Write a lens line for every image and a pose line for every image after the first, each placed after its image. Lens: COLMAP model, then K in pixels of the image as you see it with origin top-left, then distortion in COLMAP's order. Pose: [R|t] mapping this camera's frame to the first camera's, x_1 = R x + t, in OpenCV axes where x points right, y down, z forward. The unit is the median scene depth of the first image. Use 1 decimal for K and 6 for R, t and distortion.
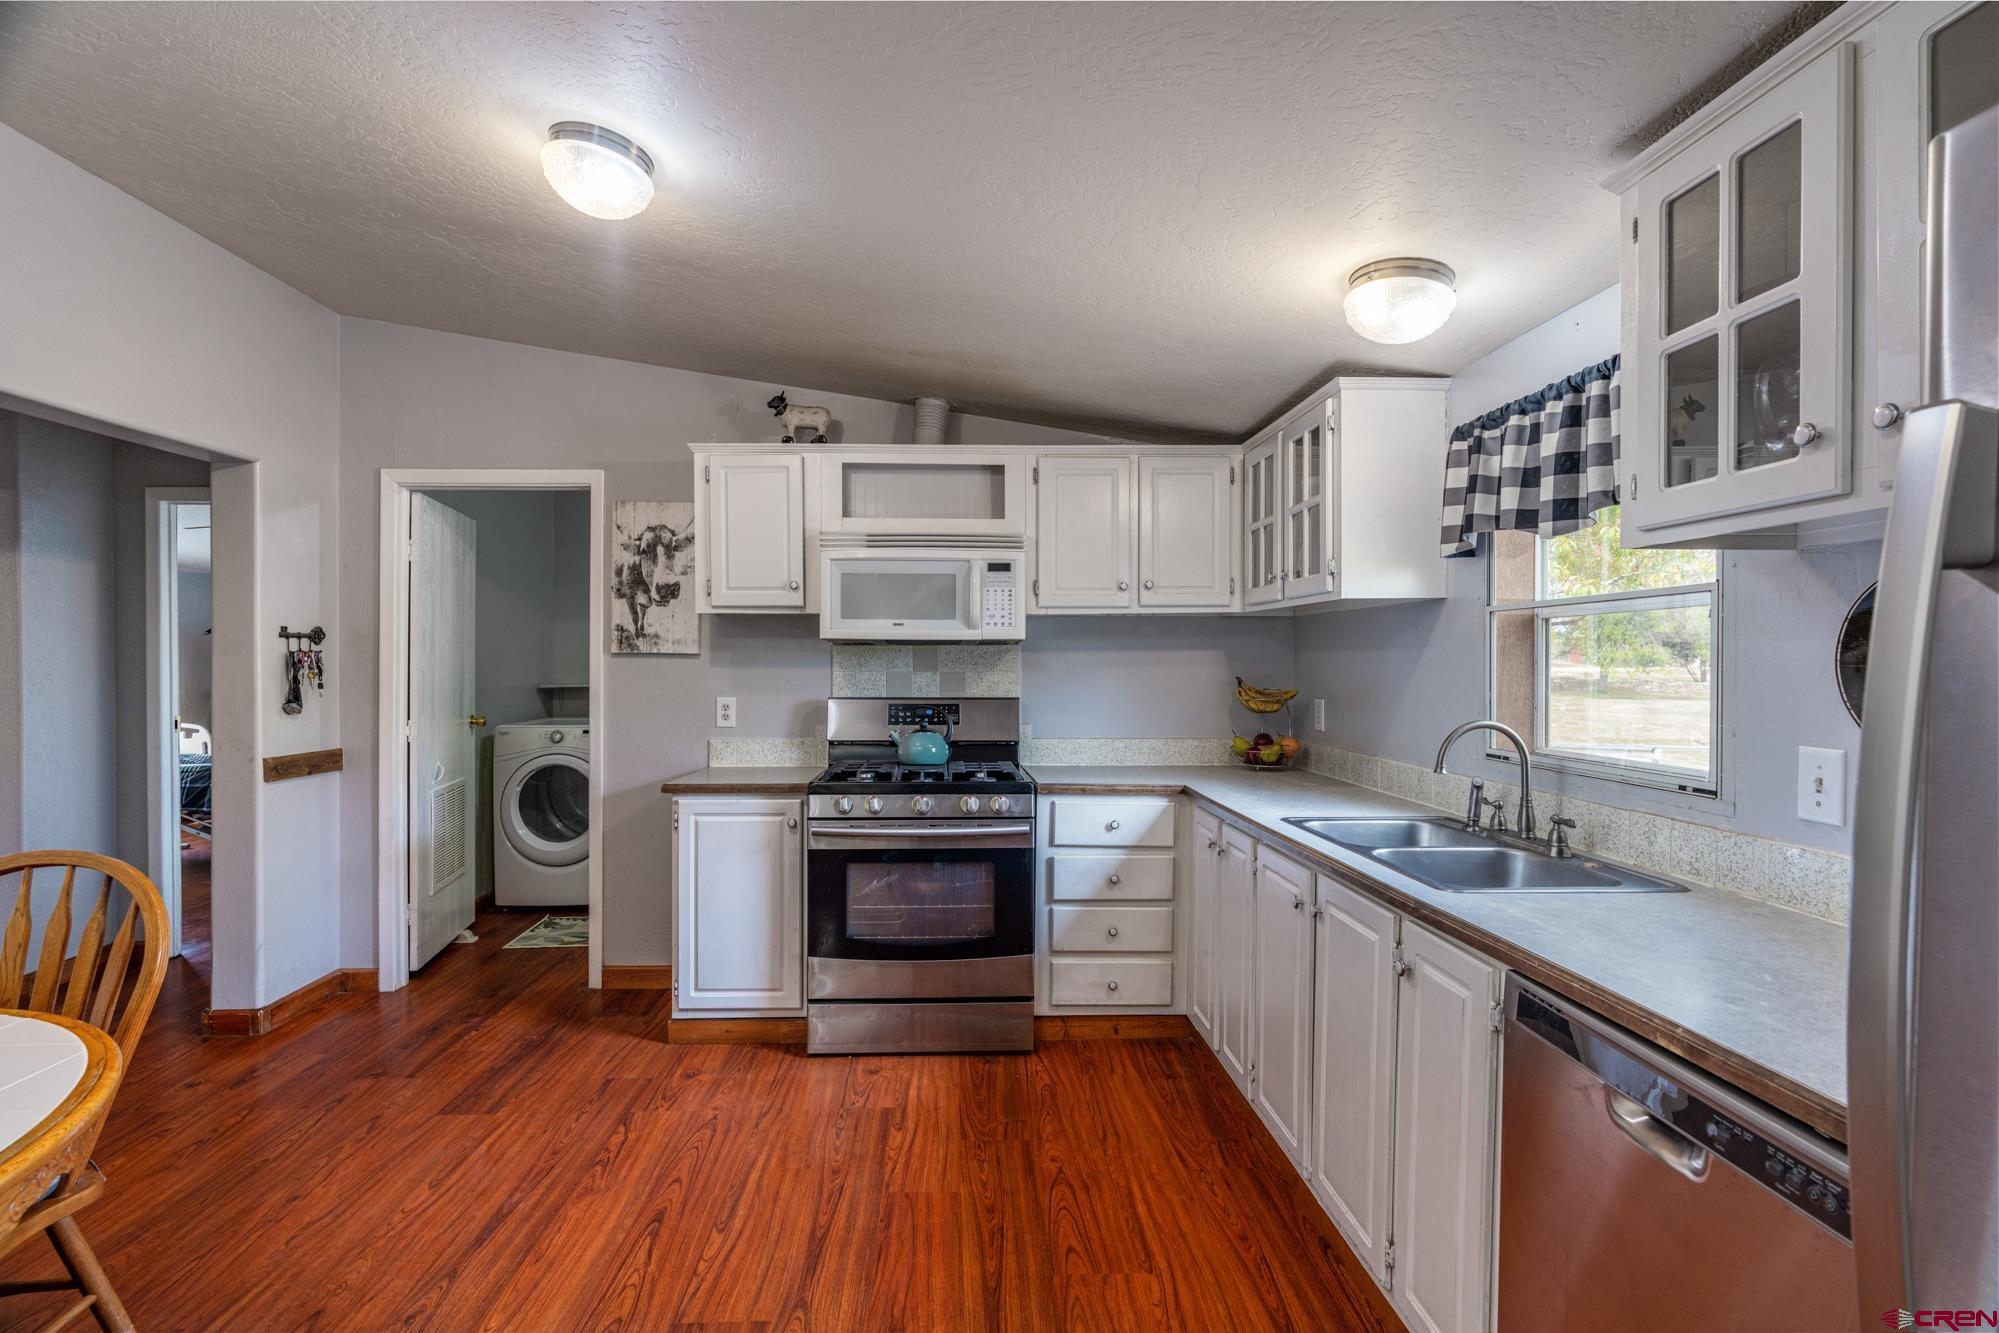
lens RADIAL K [[904.3, 0, 962.9], [0, 904.3, 676.7], [0, 0, 1]] dist [-0.008438, 0.003919]
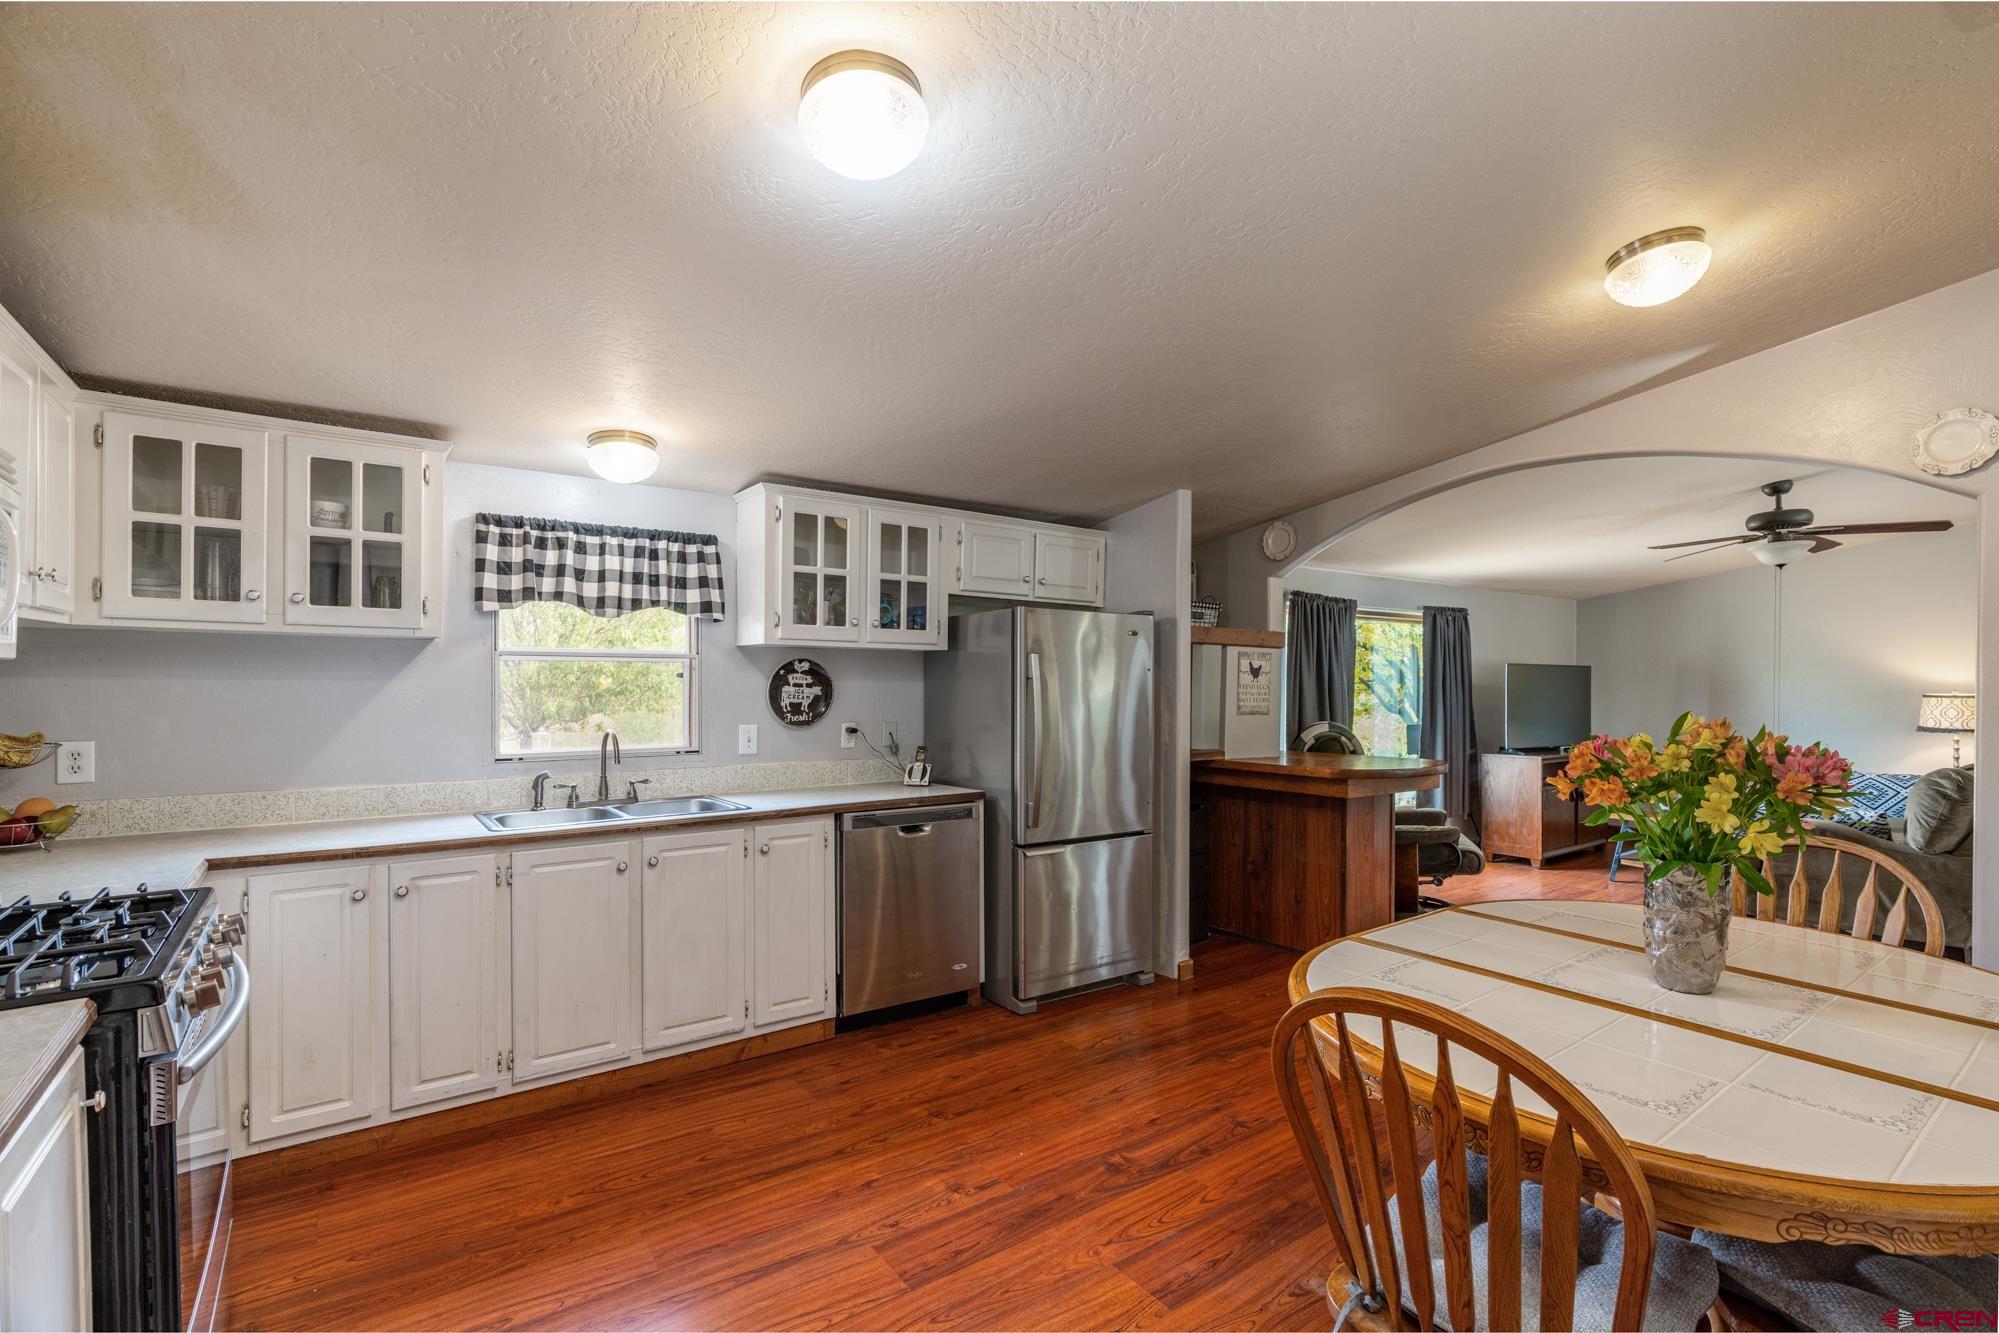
lens RADIAL K [[904.3, 0, 990.9], [0, 904.3, 696.0], [0, 0, 1]] dist [-0.008438, 0.003919]
pose [[-0.553748, -0.018748, 0.832473, -0.676486], [0.007134, 0.999603, 0.027257, -0.029272], [-0.832653, 0.021032, -0.553395, 0.792594]]
